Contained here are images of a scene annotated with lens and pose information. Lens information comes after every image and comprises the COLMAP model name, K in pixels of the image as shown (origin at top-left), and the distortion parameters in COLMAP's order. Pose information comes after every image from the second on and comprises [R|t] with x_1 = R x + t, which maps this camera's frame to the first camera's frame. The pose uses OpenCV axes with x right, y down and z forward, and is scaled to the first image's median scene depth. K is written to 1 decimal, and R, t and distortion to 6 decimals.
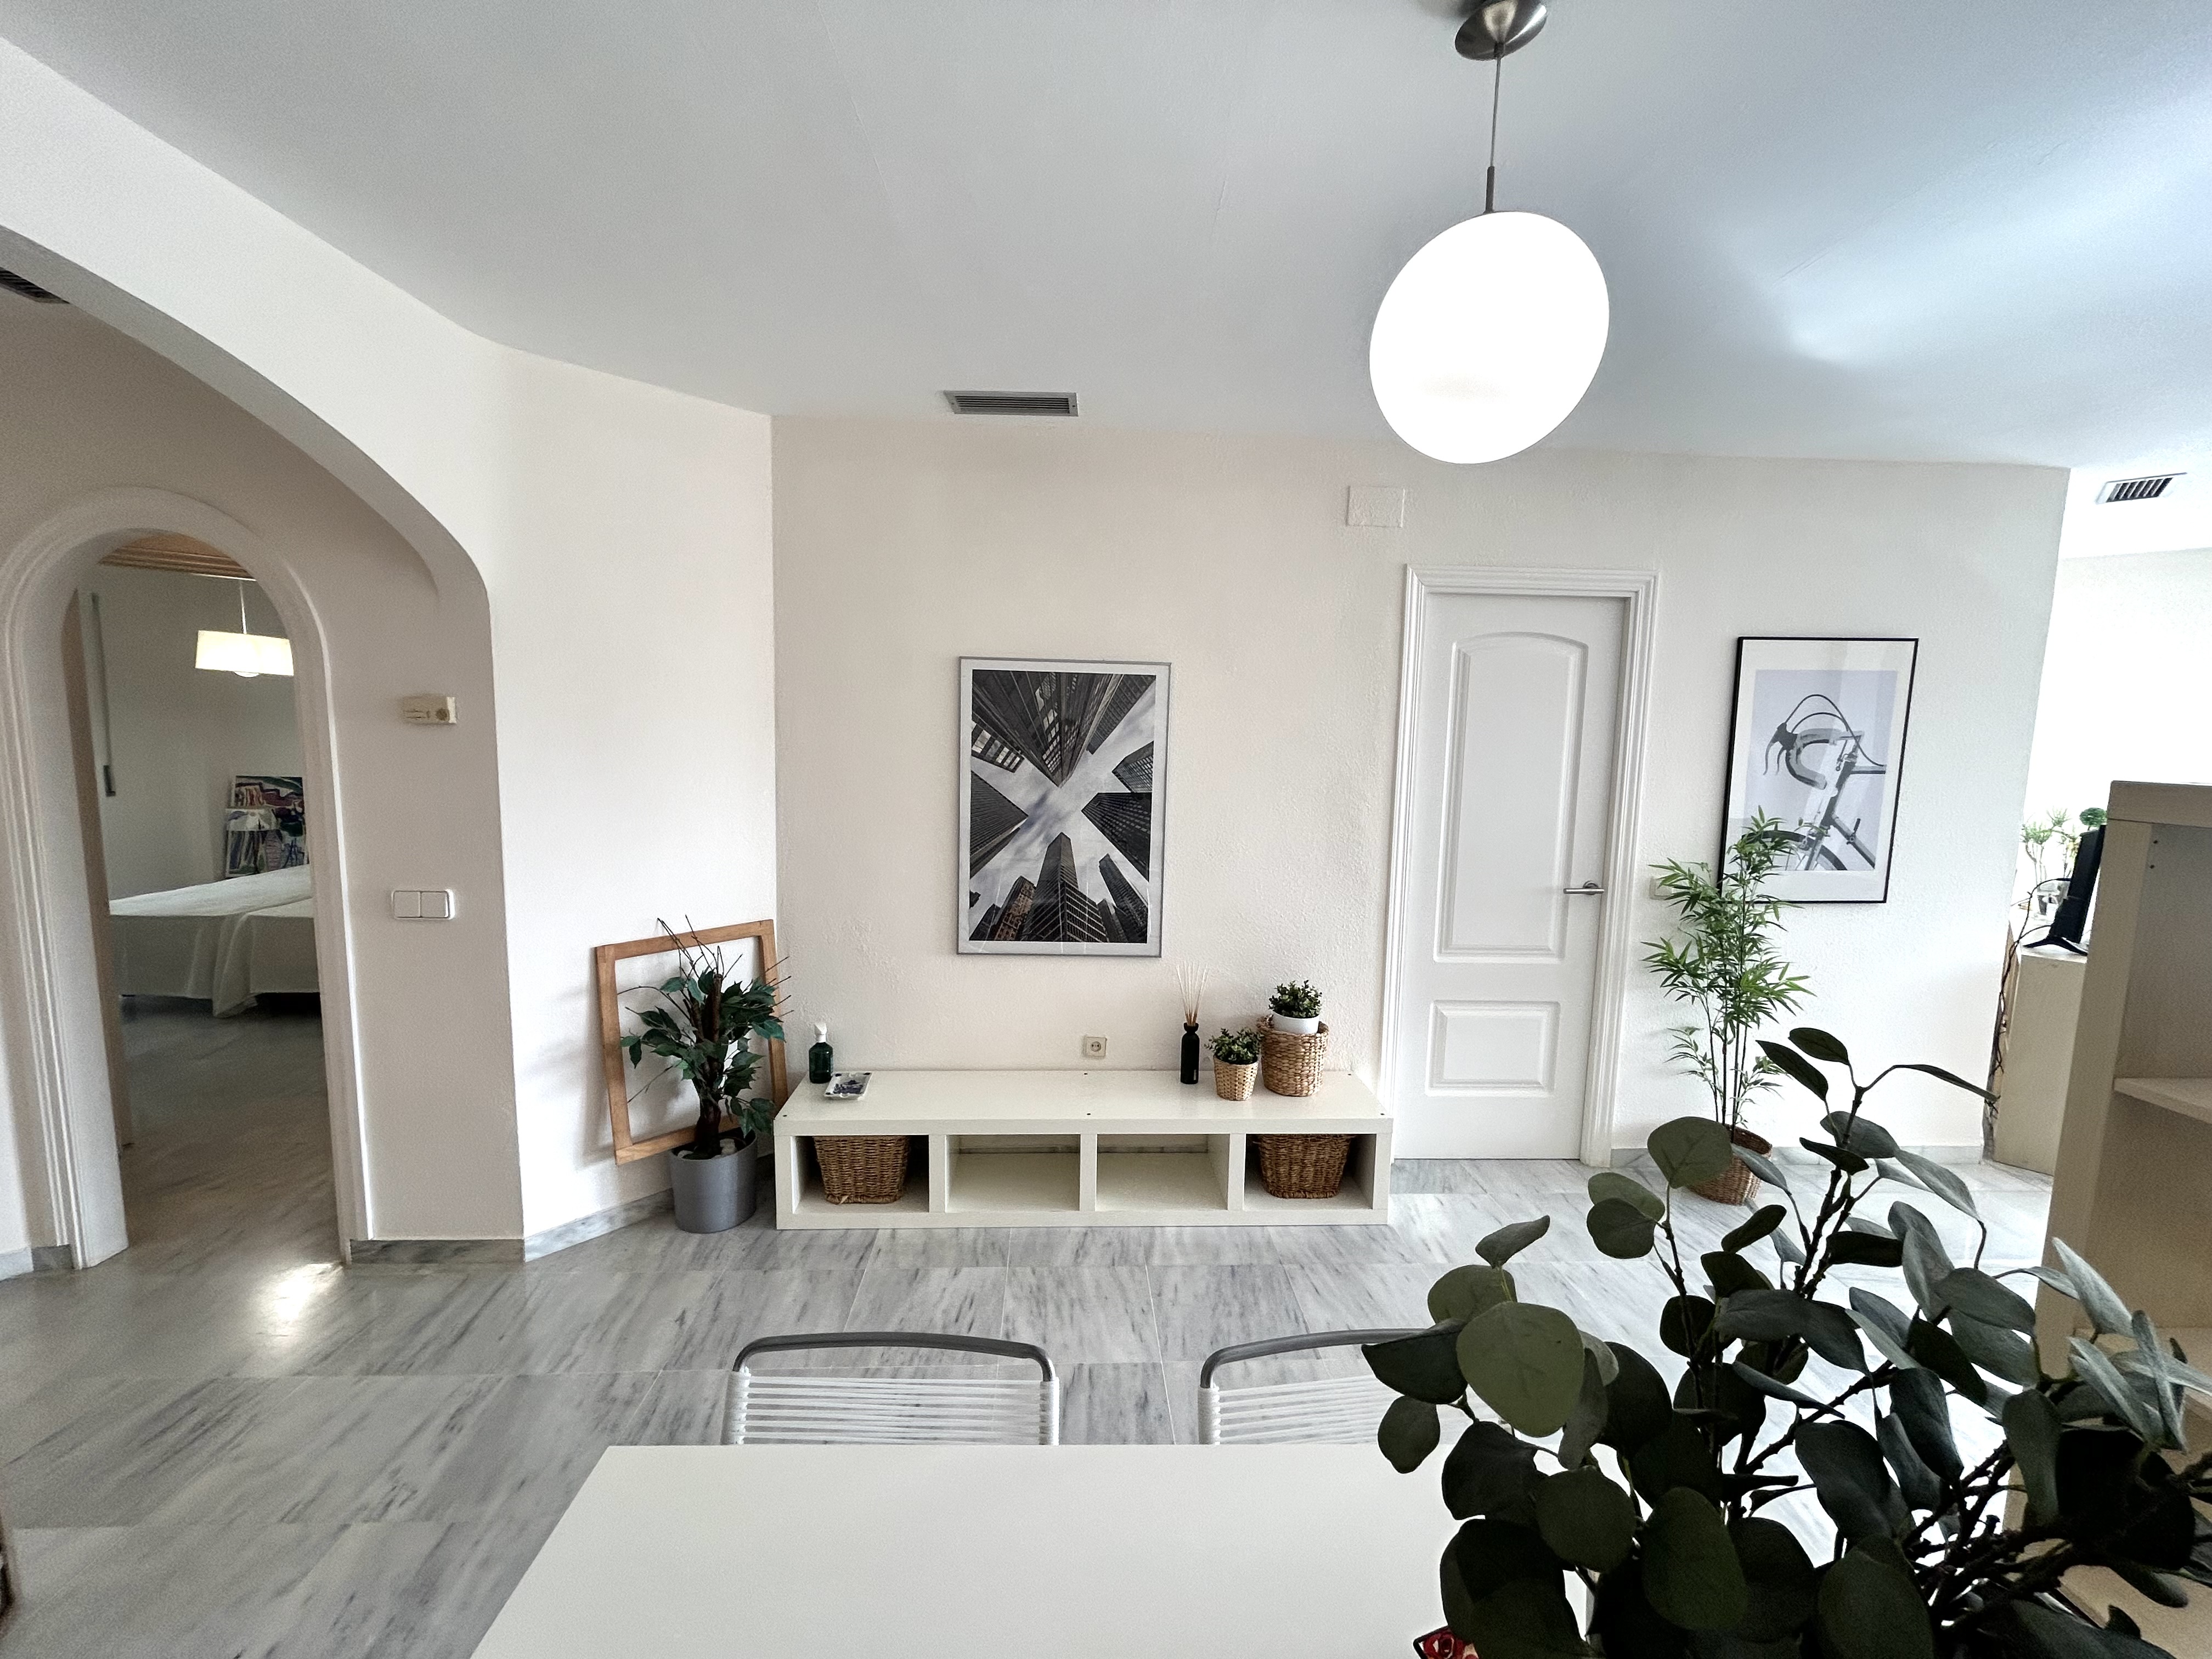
lens RADIAL K [[895.5, 0, 1098.8], [0, 895.5, 826.0], [0, 0, 1]] dist [-0.000734, 0.000733]
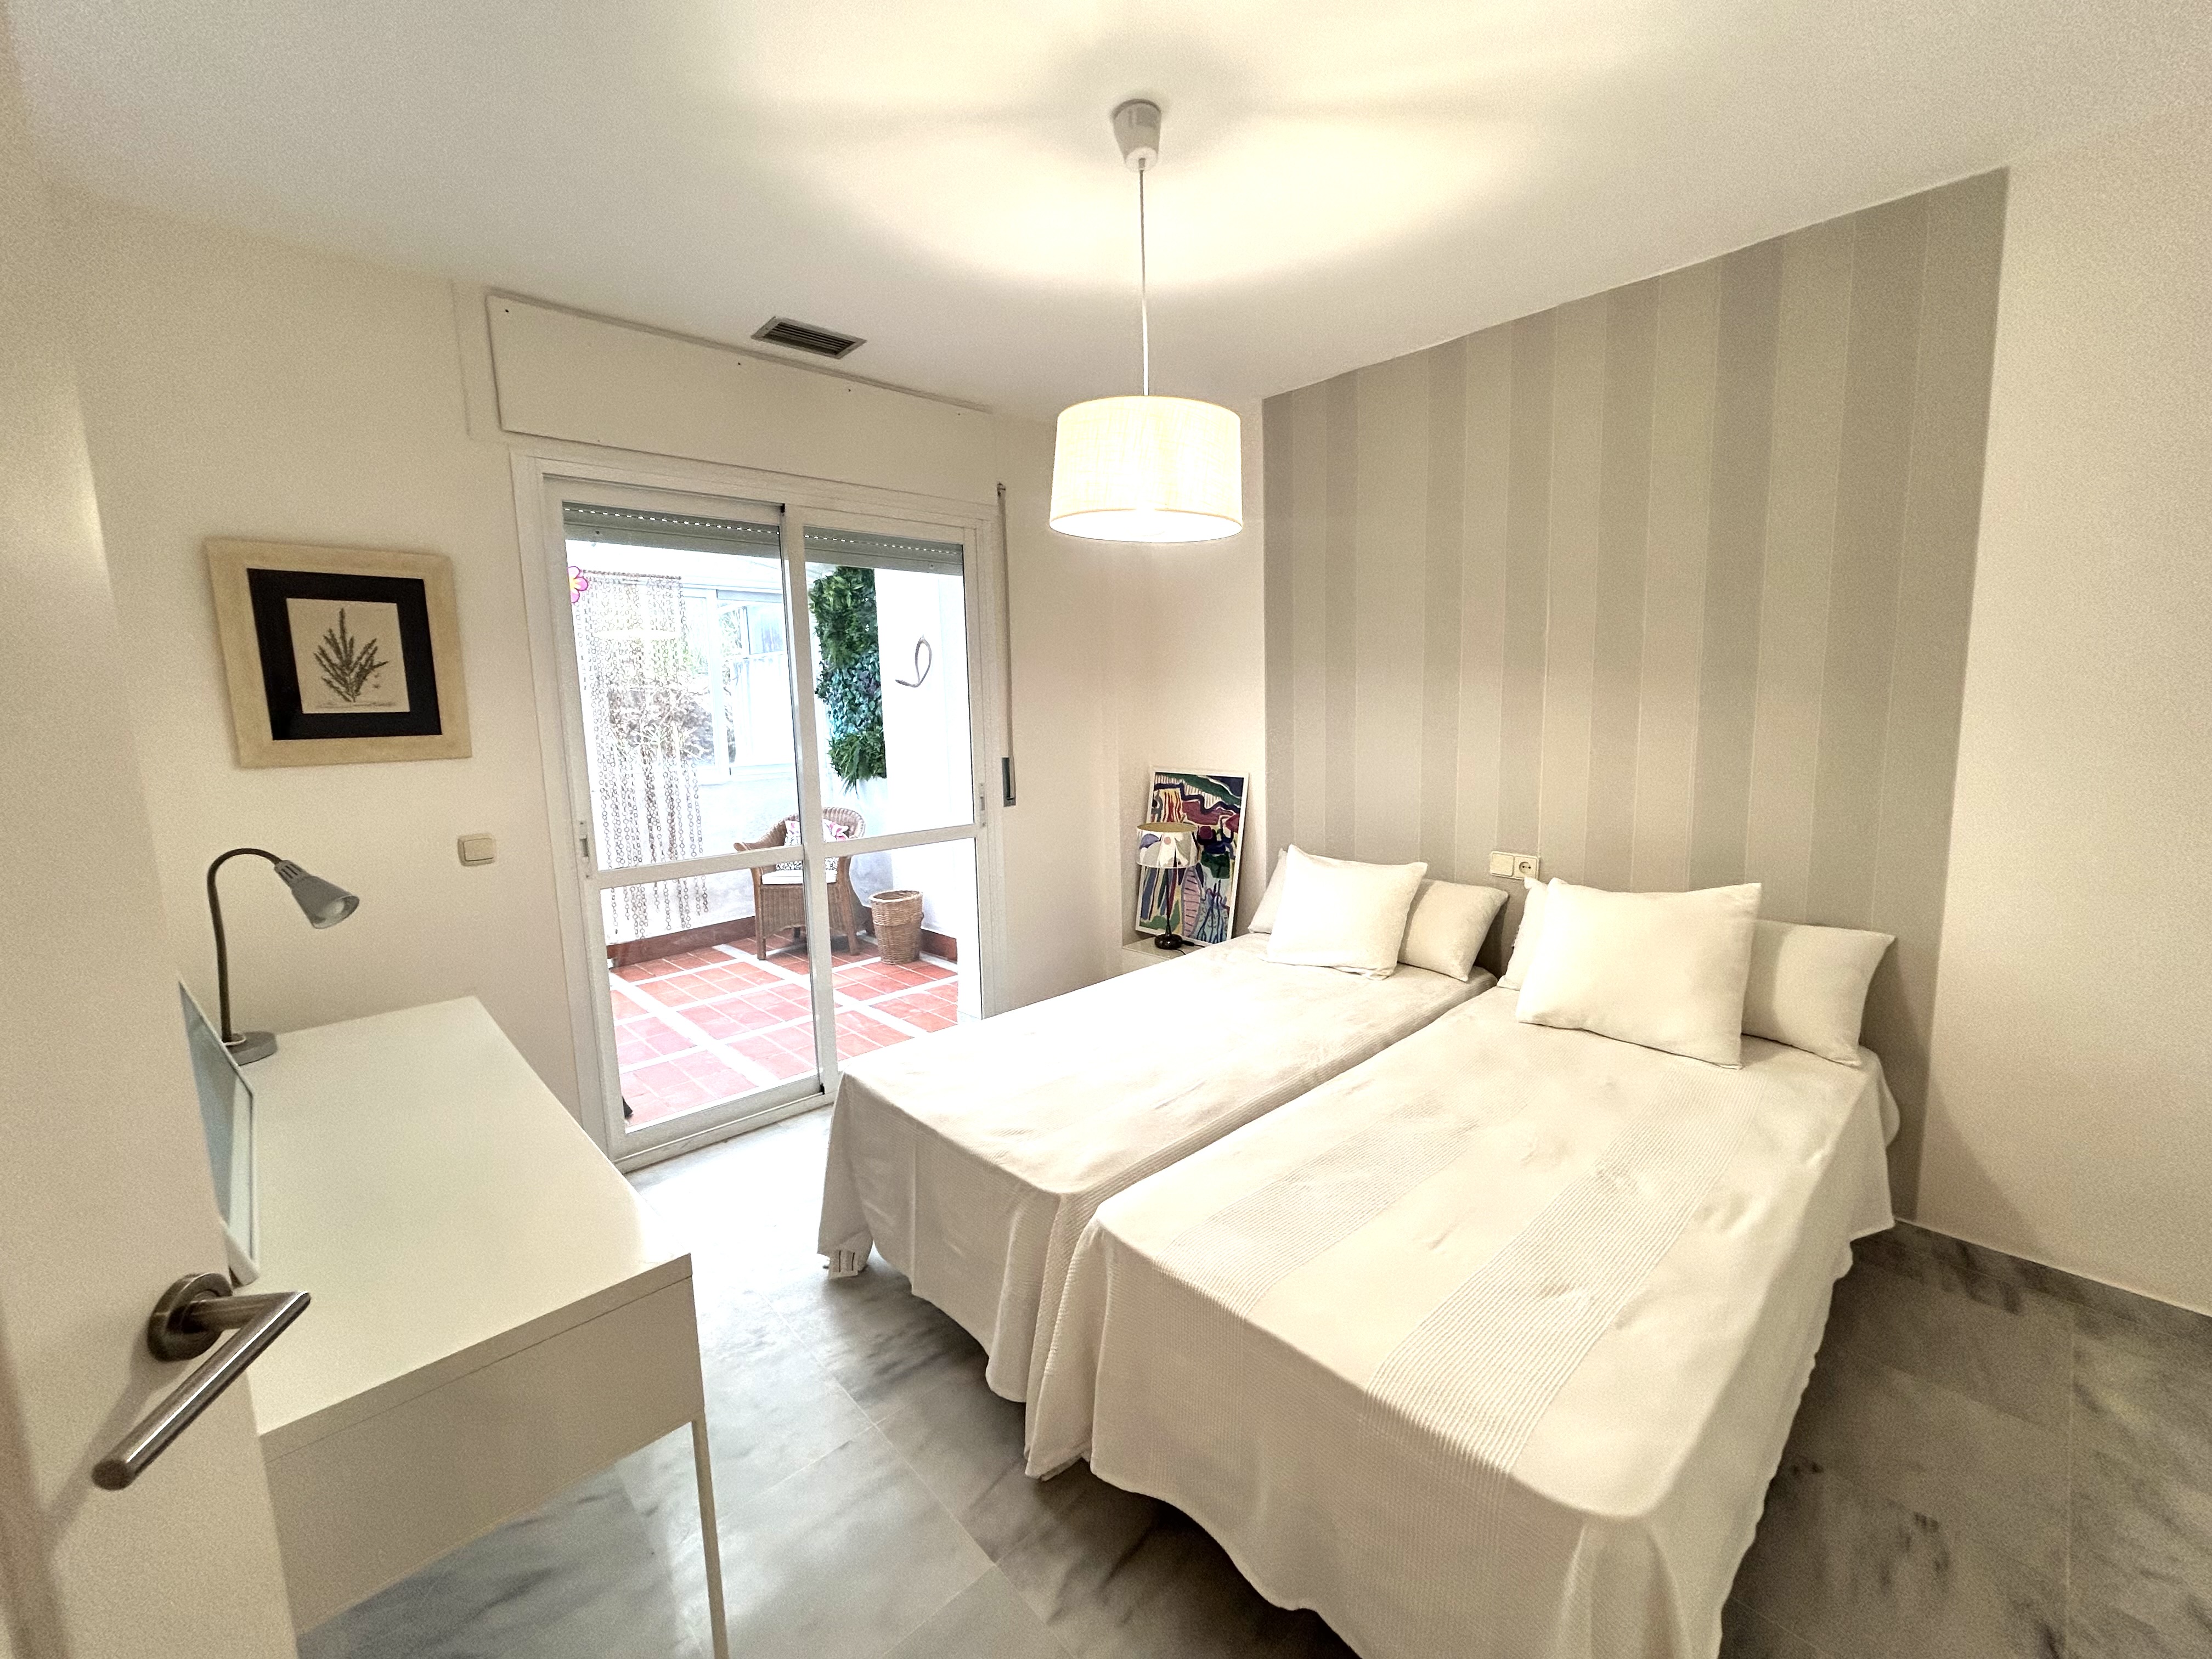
lens RADIAL K [[896.0, 0, 1099.5], [0, 896.0, 825.0], [0, 0, 1]] dist [0.001170, -0.000263]
pose [[0.647232, 0.071322, -0.758949, -1.151324], [-0.047873, 0.997451, 0.052910, -0.114773], [0.760788, 0.002088, 0.648997, 1.273610]]
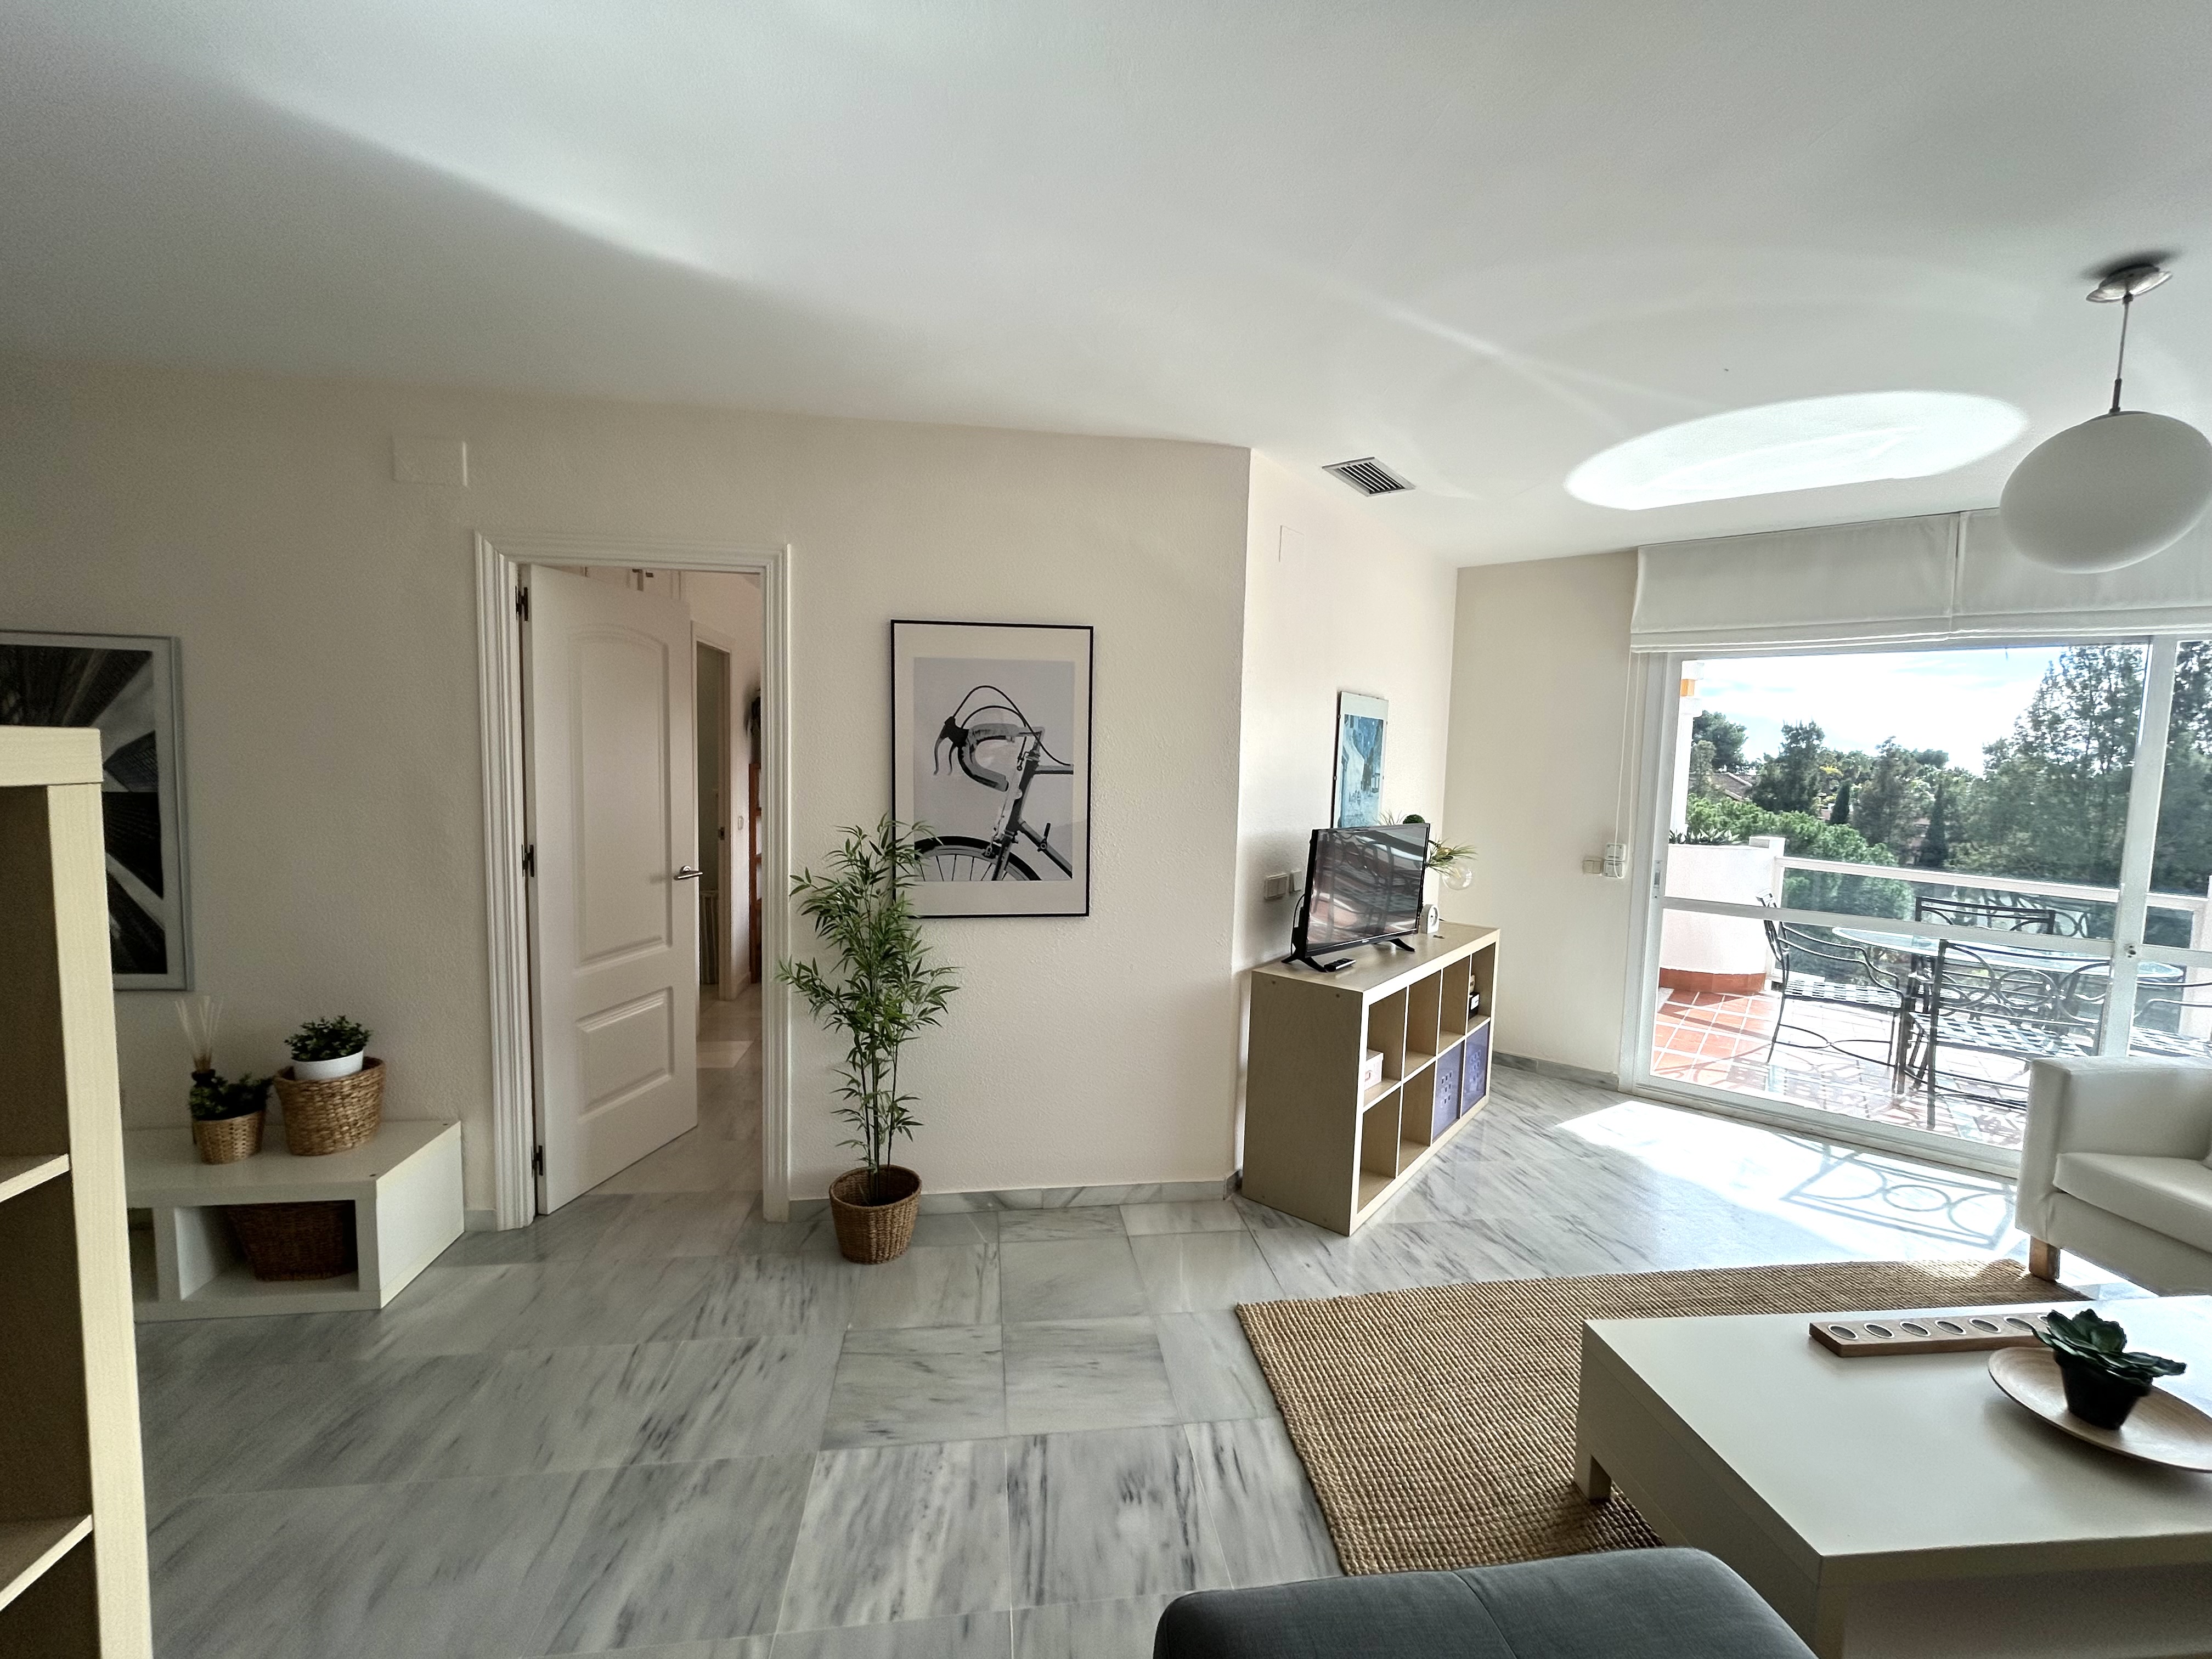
lens RADIAL K [[891.2, 0, 1101.9], [0, 891.2, 826.1], [0, 0, 1]] dist [0.000114, -0.000381]
pose [[0.996342, -0.001989, 0.085430, 0.888154], [0.004716, 0.999485, -0.031726, 0.025400], [-0.085323, 0.032012, 0.995839, 0.102461]]
